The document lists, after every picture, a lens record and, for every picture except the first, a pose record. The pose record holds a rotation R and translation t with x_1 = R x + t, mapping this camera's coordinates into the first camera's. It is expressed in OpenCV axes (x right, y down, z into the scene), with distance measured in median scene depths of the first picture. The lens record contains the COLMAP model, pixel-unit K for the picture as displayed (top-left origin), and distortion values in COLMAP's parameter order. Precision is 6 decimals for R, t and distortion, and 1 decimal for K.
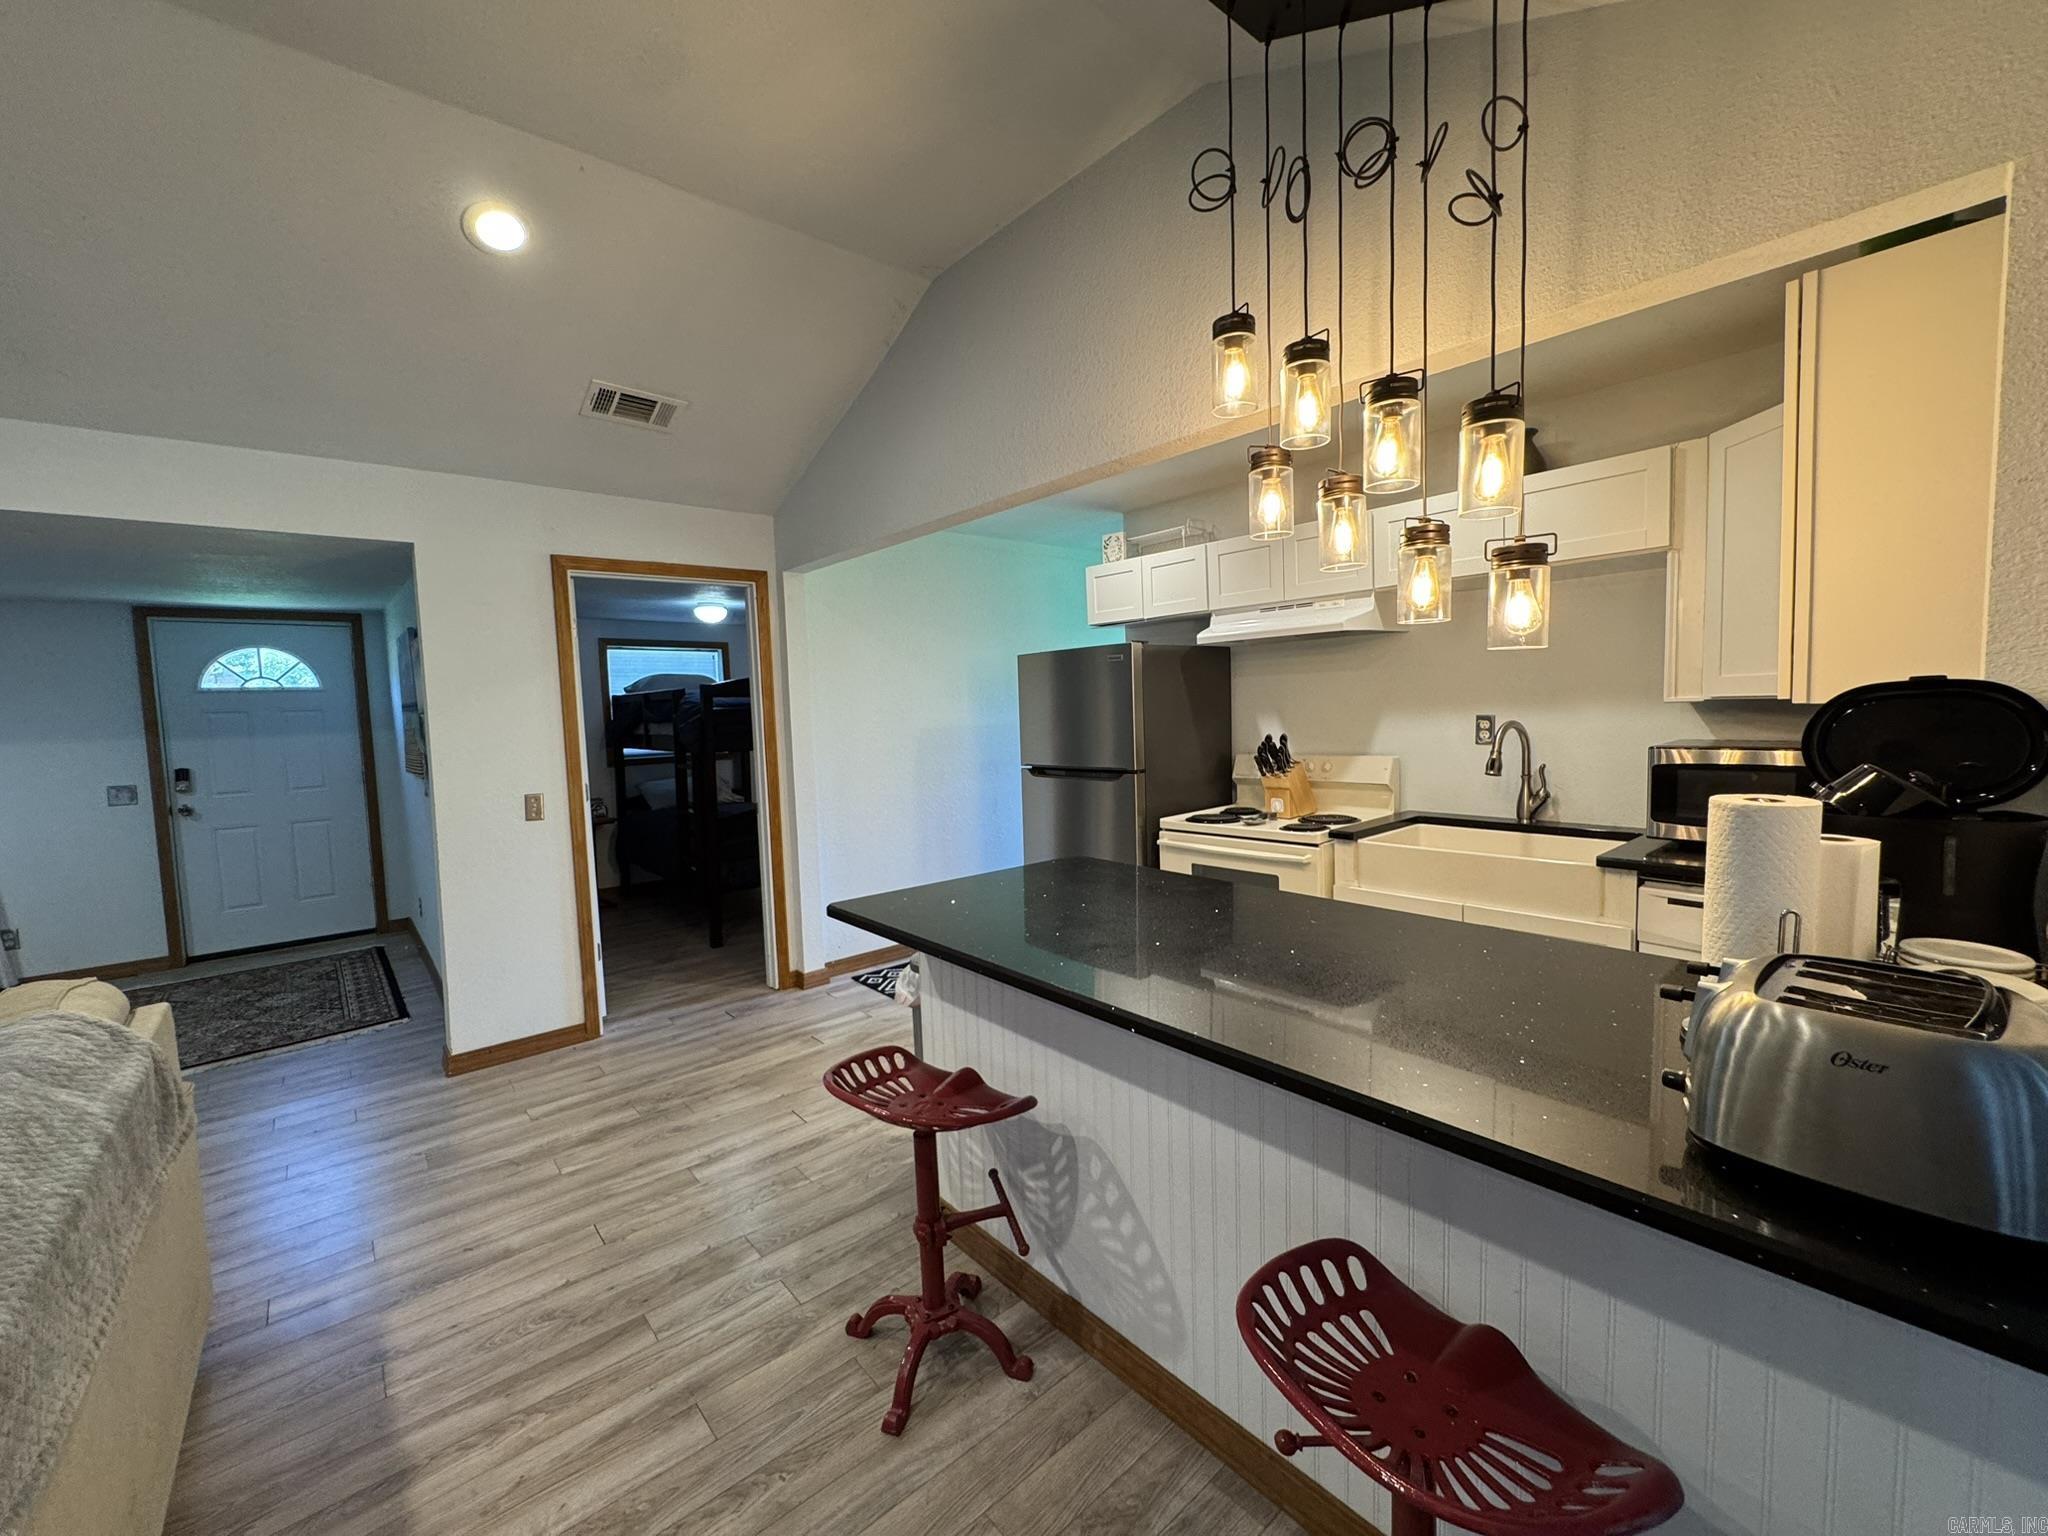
lens RADIAL K [[830.5, 0, 1015.2], [0, 830.5, 773.5], [0, 0, 1]] dist [-0.000852, -0.000147]
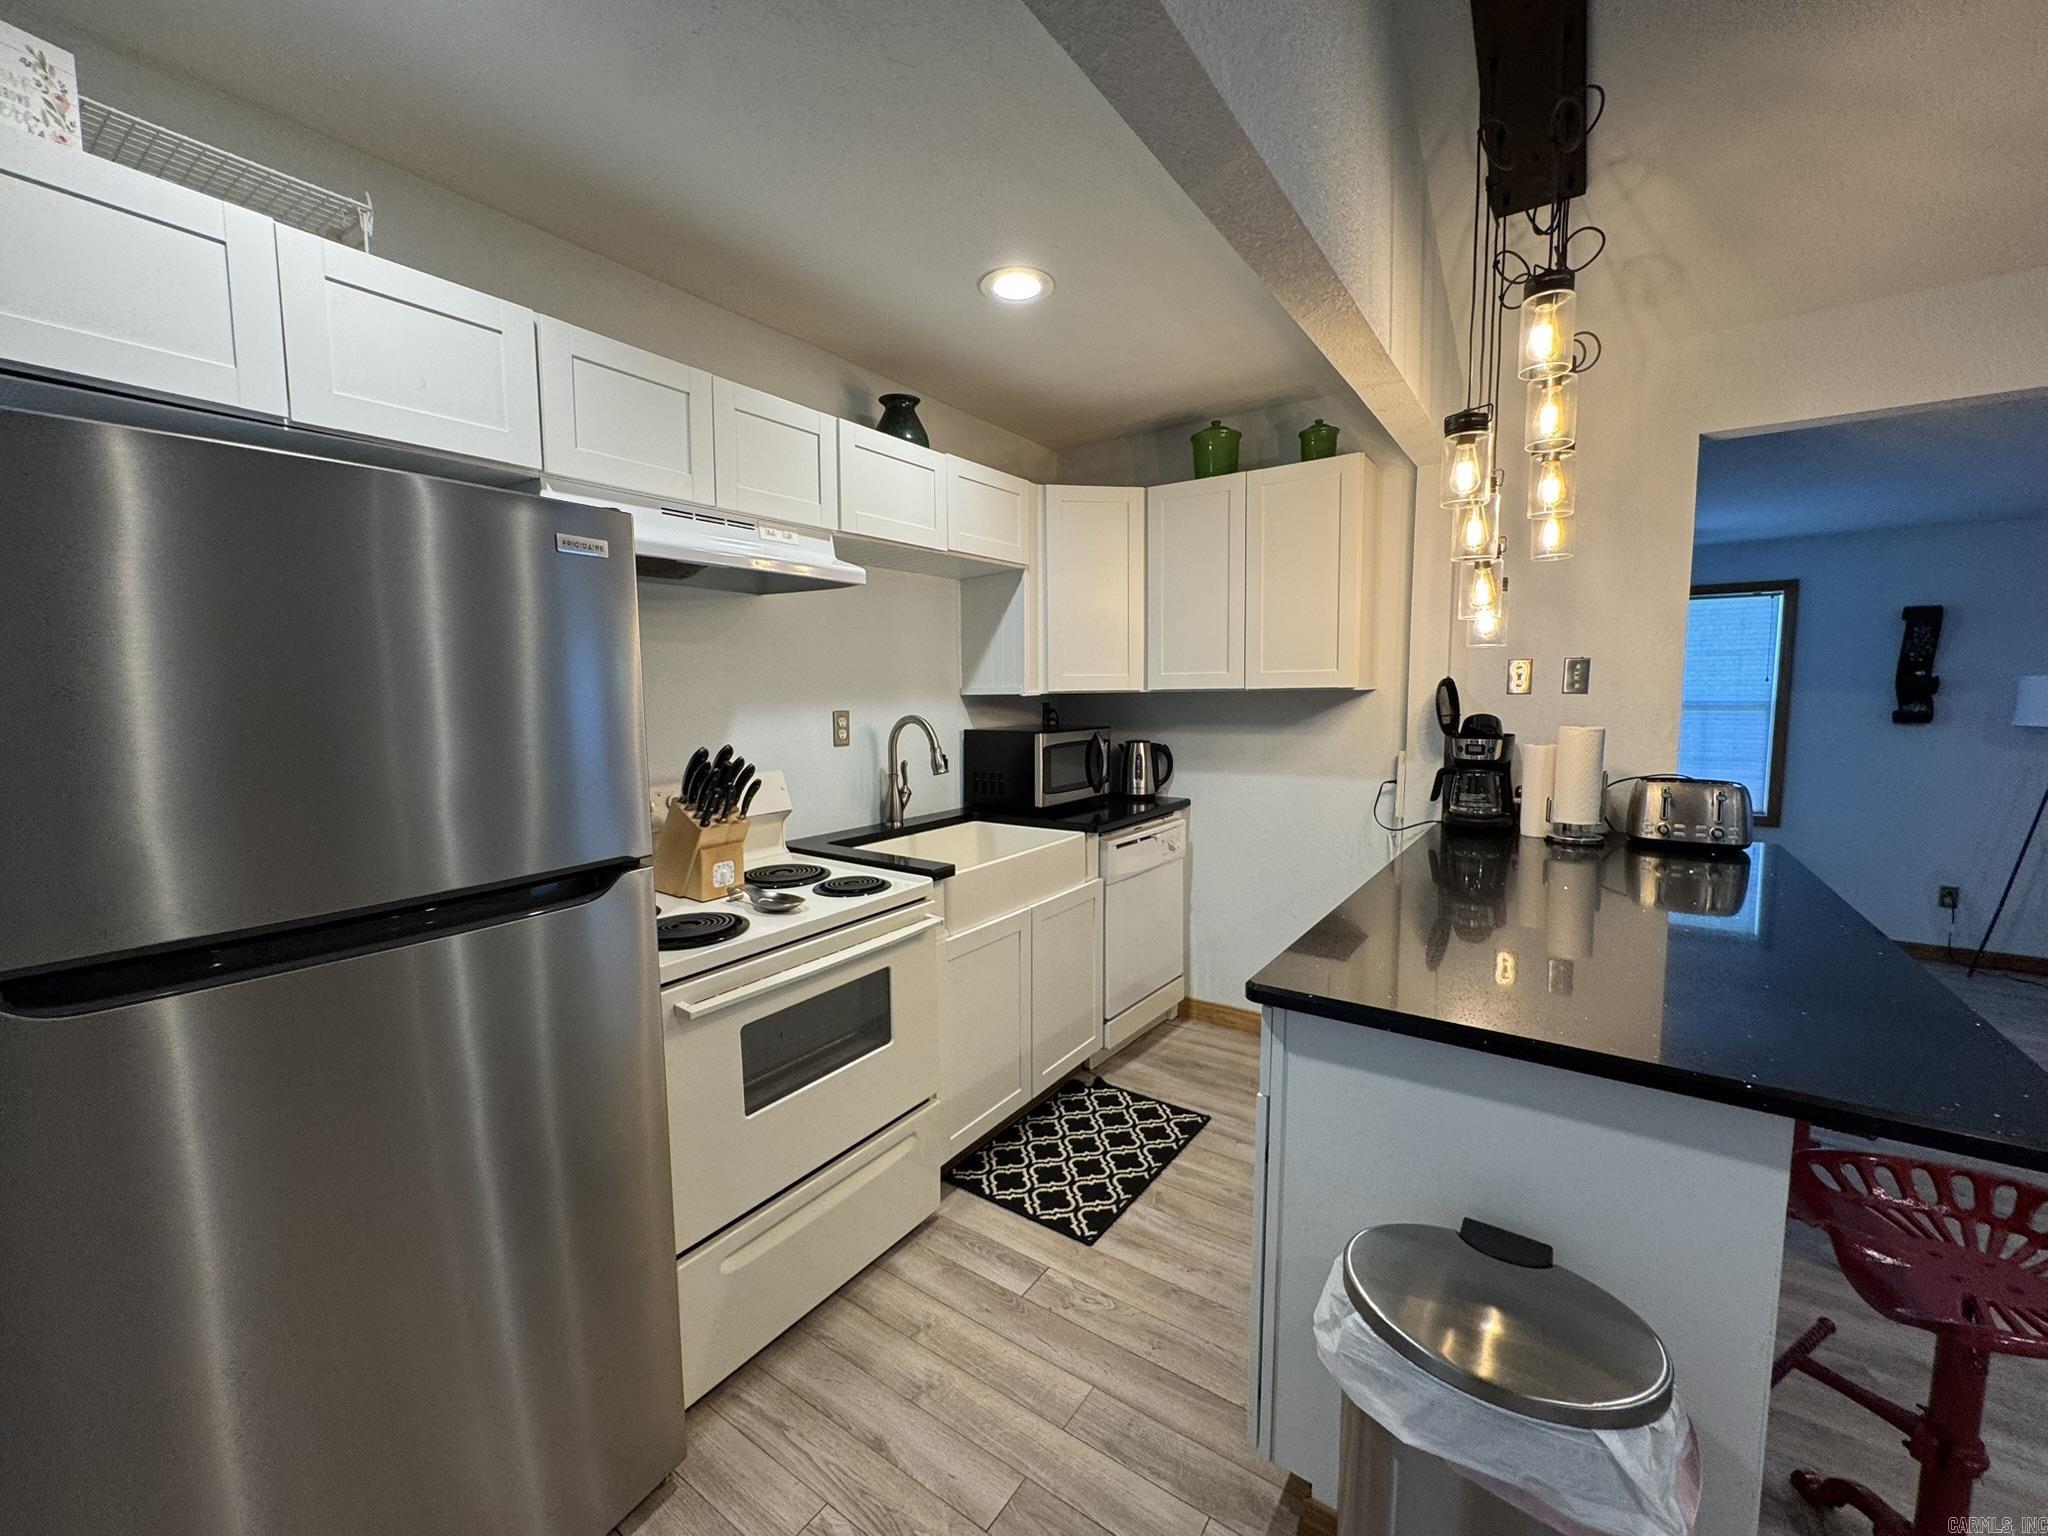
lens RADIAL K [[820.9, 0, 1020.7], [0, 820.9, 766.4], [0, 0, 1]] dist [0.000461, -0.000344]
pose [[-0.251725, -0.057040, 0.966116, -0.248860], [0.094268, 0.992070, 0.083134, -0.056189], [-0.963197, 0.112000, -0.244352, 0.876816]]
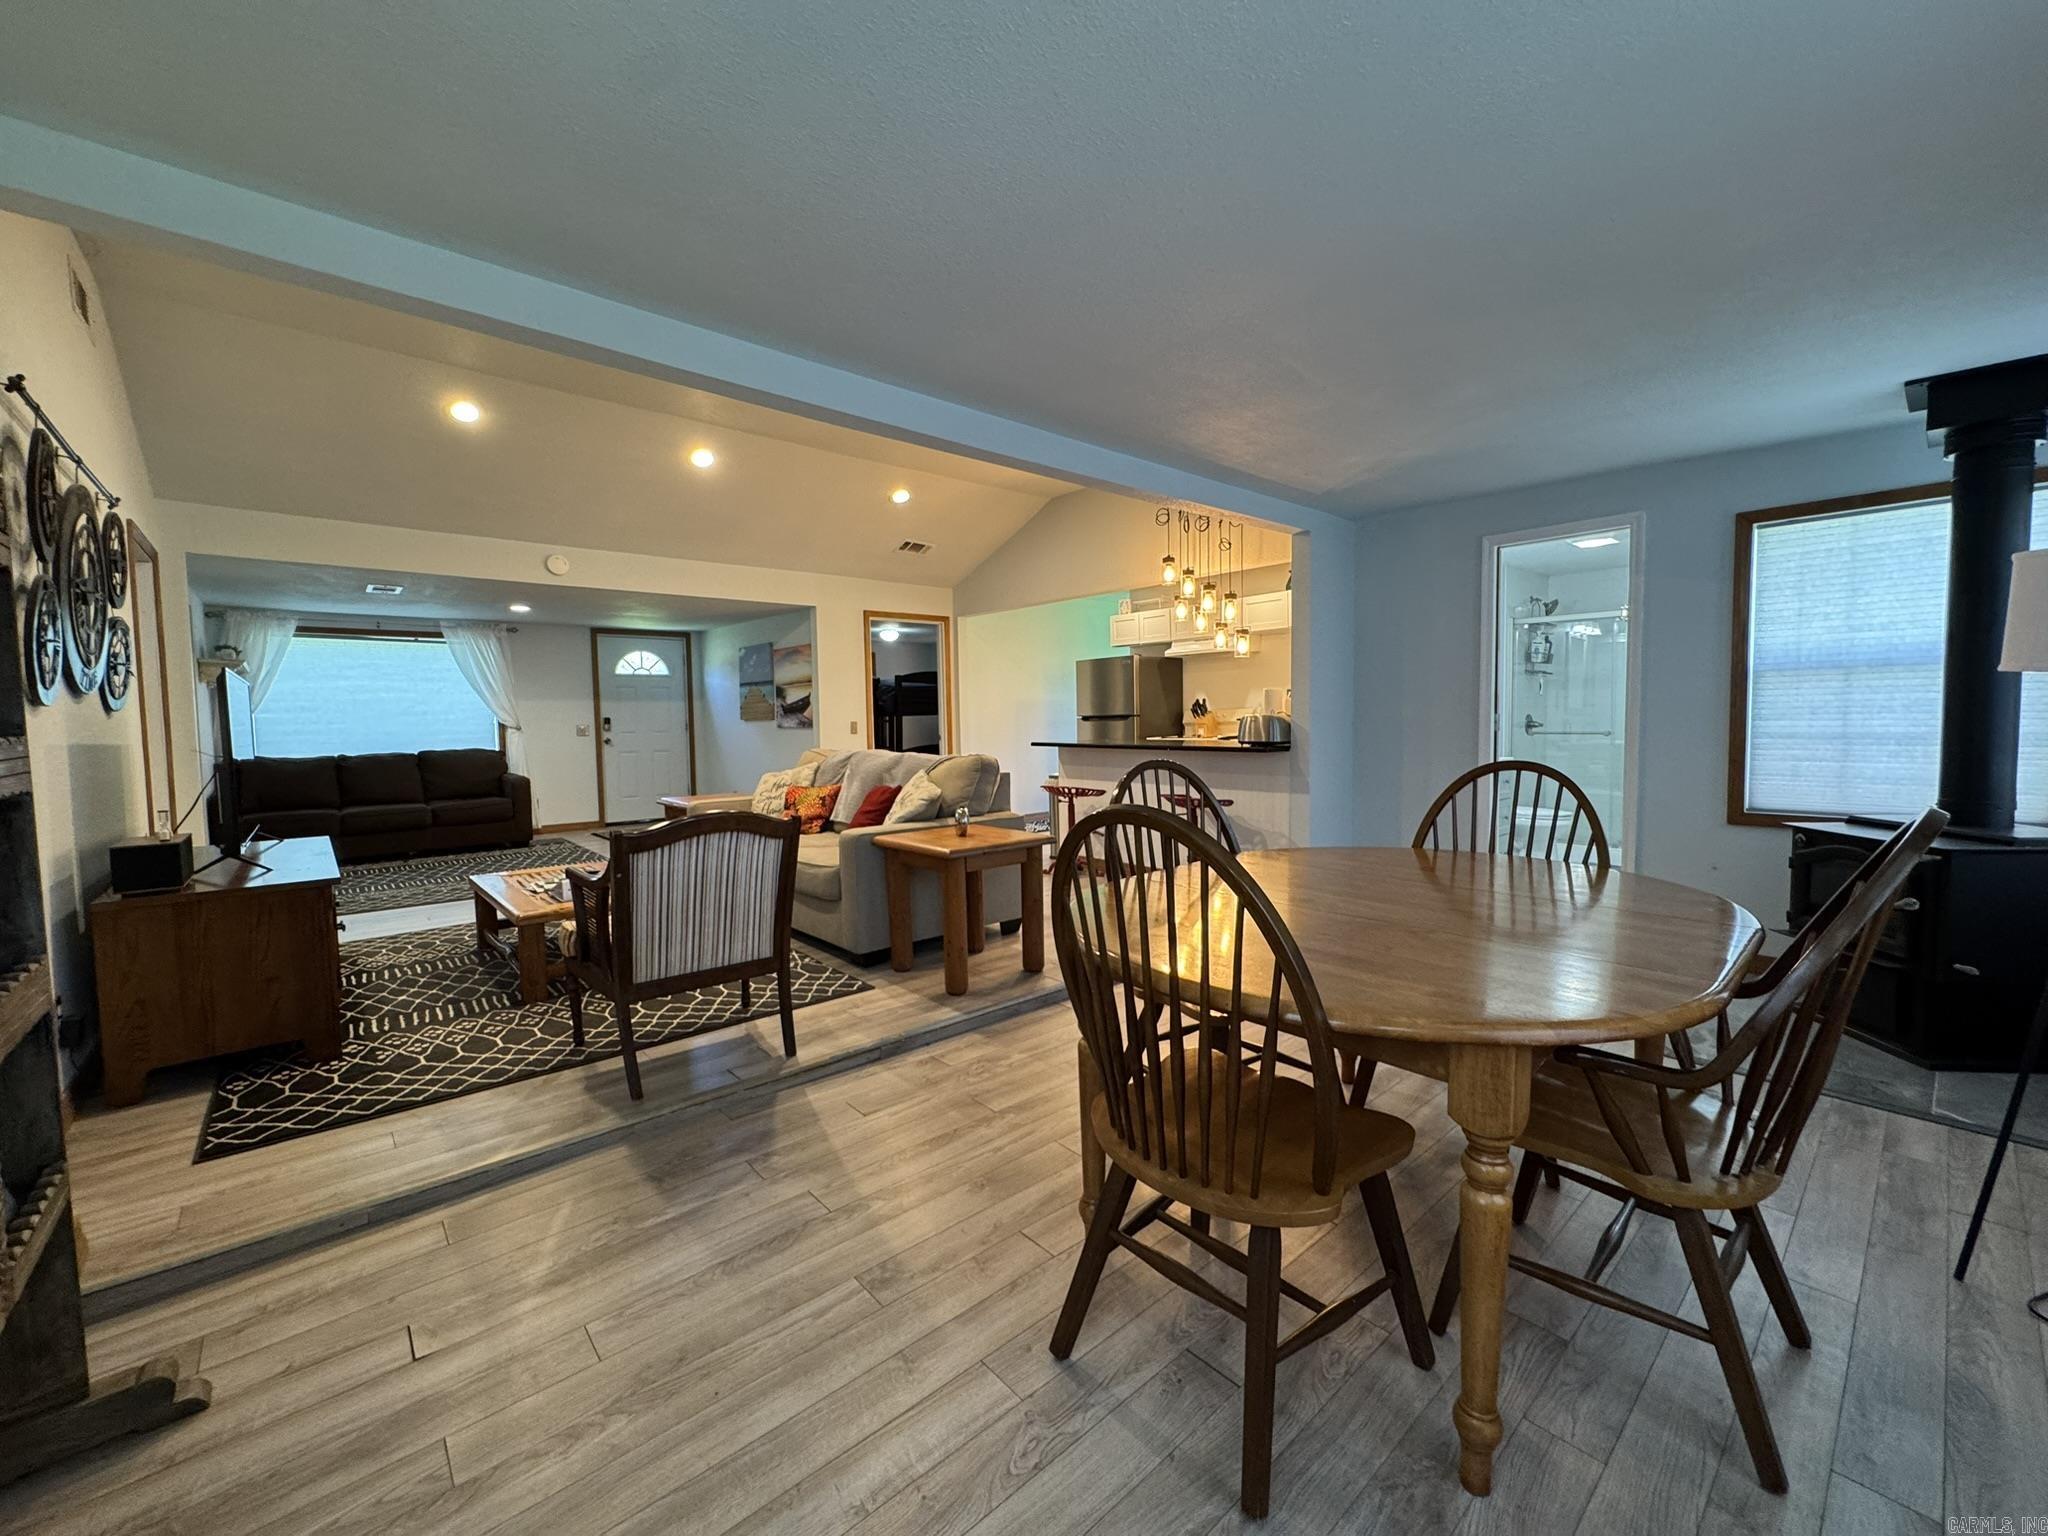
lens RADIAL K [[822.6, 0, 1024.0], [0, 822.6, 768.0], [0, 0, 1]] dist [-0.001221, -0.000146]
pose [[0.999736, 0.011820, 0.019685, -0.175312], [-0.011359, 0.999663, -0.023323, 0.180029], [-0.019954, 0.023093, 0.999534, -1.068819]]
